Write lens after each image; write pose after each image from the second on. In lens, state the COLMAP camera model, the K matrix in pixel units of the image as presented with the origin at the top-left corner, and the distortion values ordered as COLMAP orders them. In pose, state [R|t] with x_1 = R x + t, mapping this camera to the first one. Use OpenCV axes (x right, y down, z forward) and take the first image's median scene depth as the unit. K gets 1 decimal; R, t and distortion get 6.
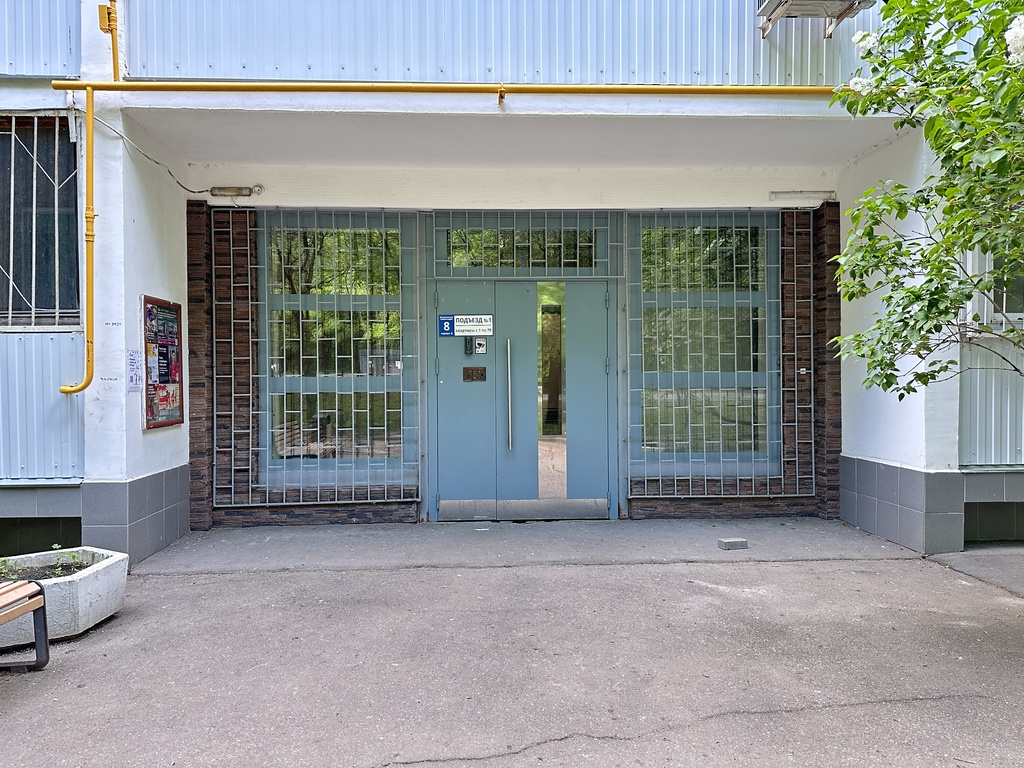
lens RADIAL K [[718.8, 0, 512.0], [0, 718.8, 384.0], [0, 0, 1]] dist [0.111772, -0.160130]
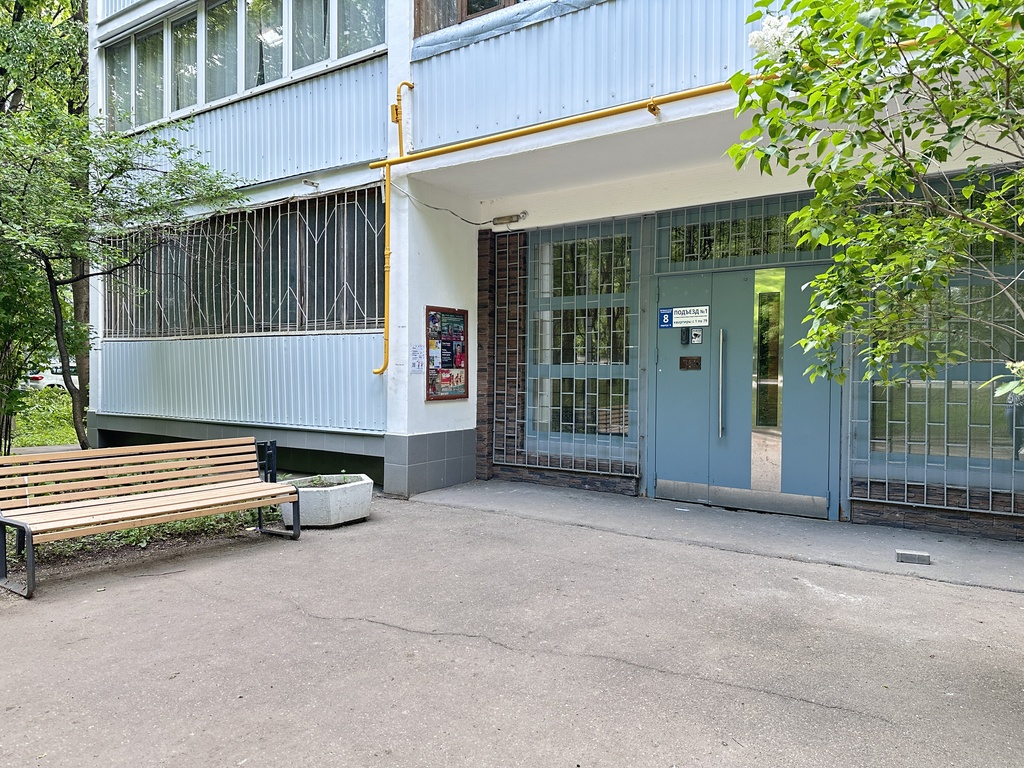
lens RADIAL K [[718.8, 0, 512.0], [0, 718.8, 384.0], [0, 0, 1]] dist [0.111772, -0.160130]
pose [[0.788843, 0.024671, -0.614099, 0.469835], [-0.016388, 0.999683, 0.019111, 0.000816], [0.614376, -0.005012, 0.788997, 0.003290]]
